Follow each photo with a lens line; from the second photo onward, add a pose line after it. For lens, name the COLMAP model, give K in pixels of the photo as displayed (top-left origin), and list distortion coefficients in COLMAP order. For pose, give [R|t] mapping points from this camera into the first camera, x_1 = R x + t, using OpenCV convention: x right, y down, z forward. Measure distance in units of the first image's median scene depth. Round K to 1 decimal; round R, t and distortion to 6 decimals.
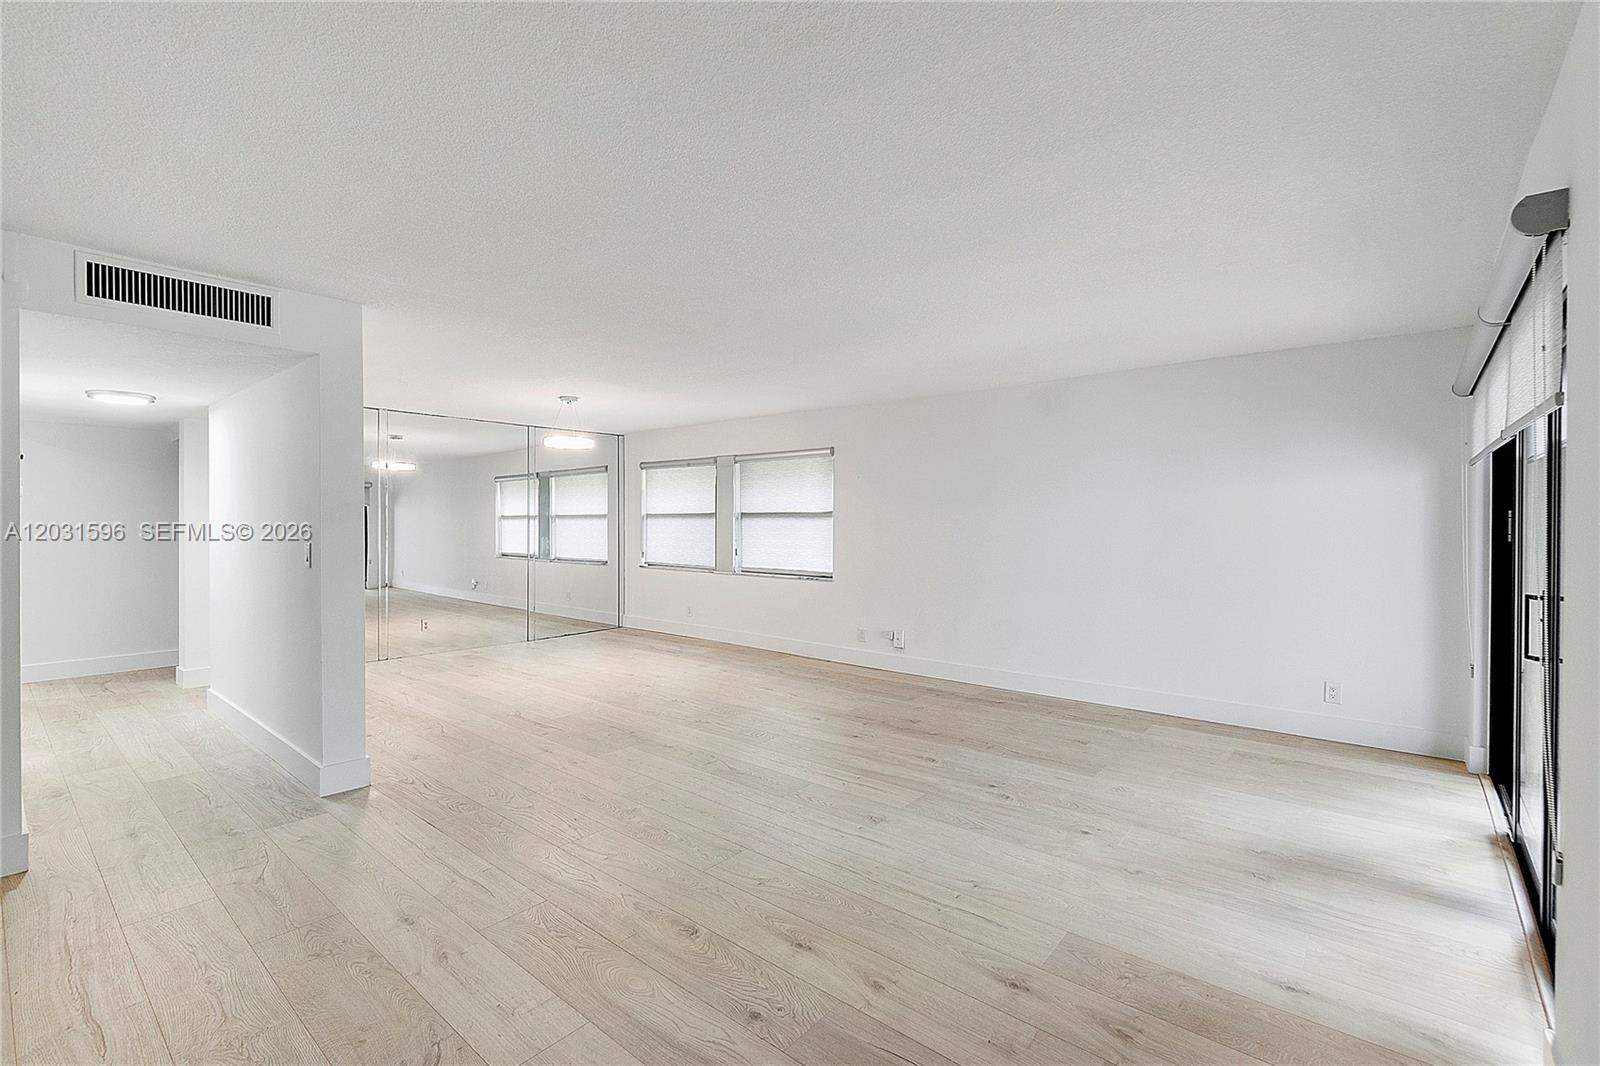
lens RADIAL K [[704.3, 0, 800.0], [0, 704.3, 533.0], [0, 0, 1]] dist [-0.003954, -0.000060]
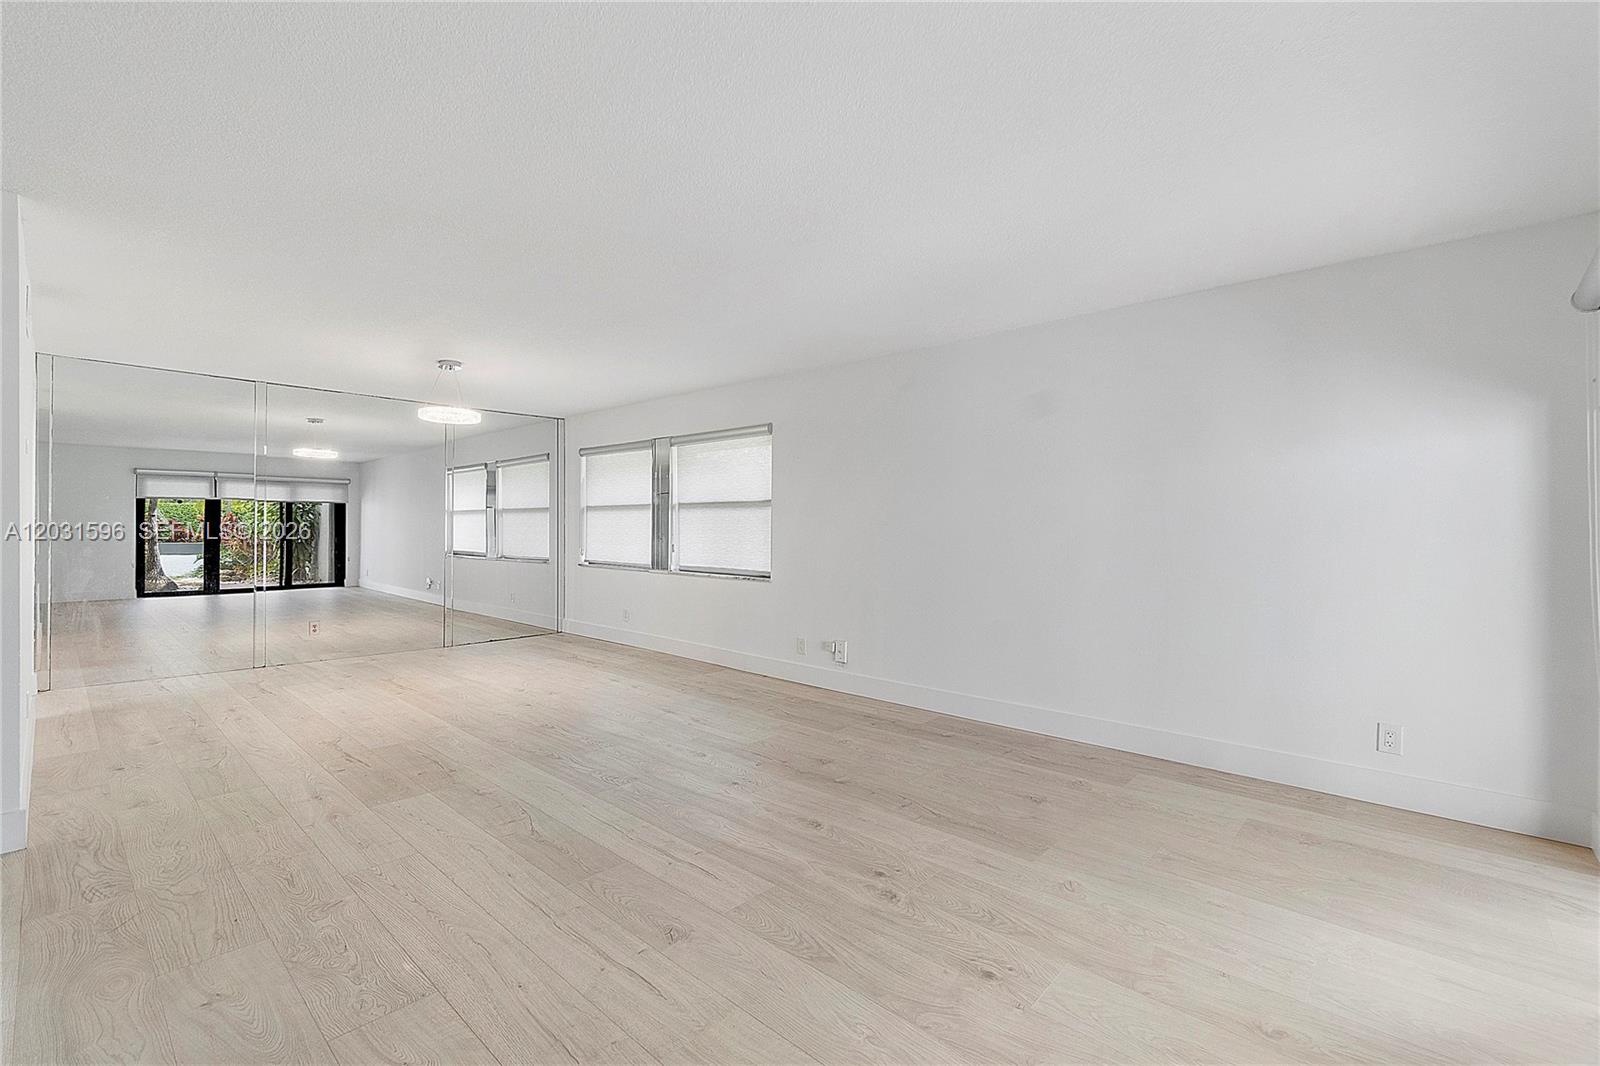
lens RADIAL K [[695.8, 0, 800.0], [0, 695.8, 533.0], [0, 0, 1]] dist [-0.003049, -0.000420]
pose [[0.998930, 0.005182, -0.045953, 0.121503], [-0.005597, 0.999945, -0.008892, 0.017265], [0.045904, 0.009140, 0.998904, 0.169030]]
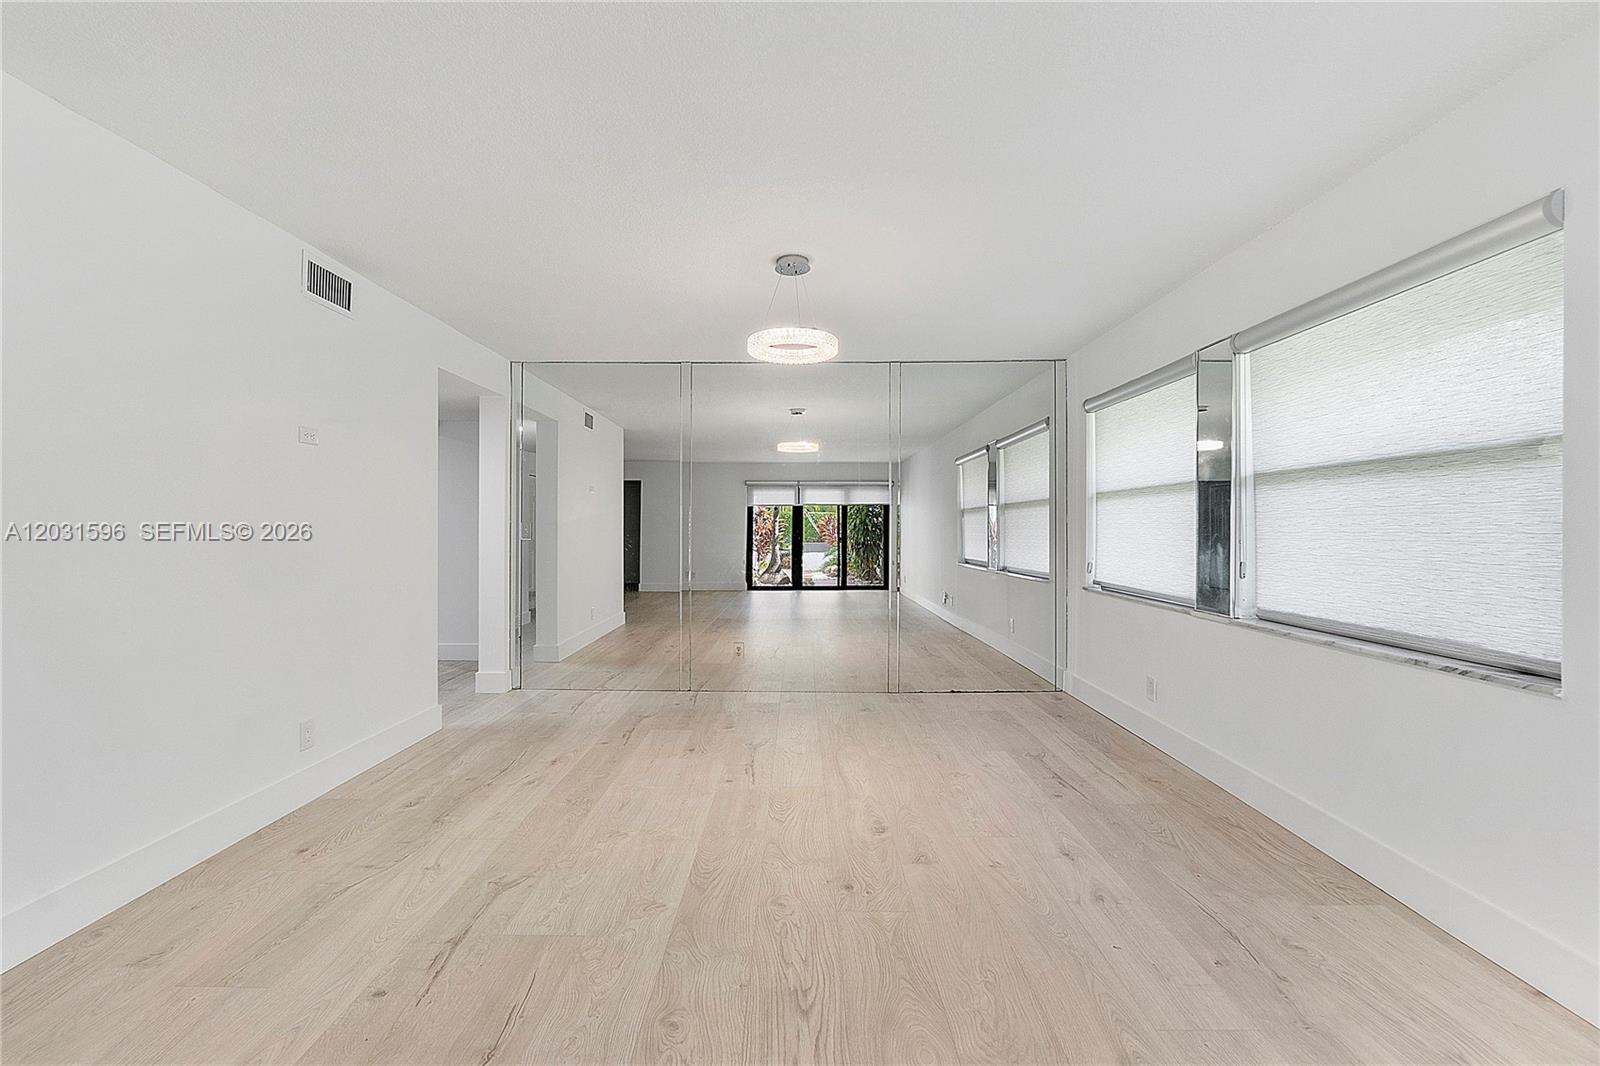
lens RADIAL K [[695.8, 0, 800.0], [0, 695.8, 533.0], [0, 0, 1]] dist [-0.003049, -0.000420]
pose [[0.638376, 0.005208, -0.769707, 0.065650], [-0.014394, 0.999883, -0.005172, 0.012657], [0.769590, 0.014381, 0.638376, 0.623093]]
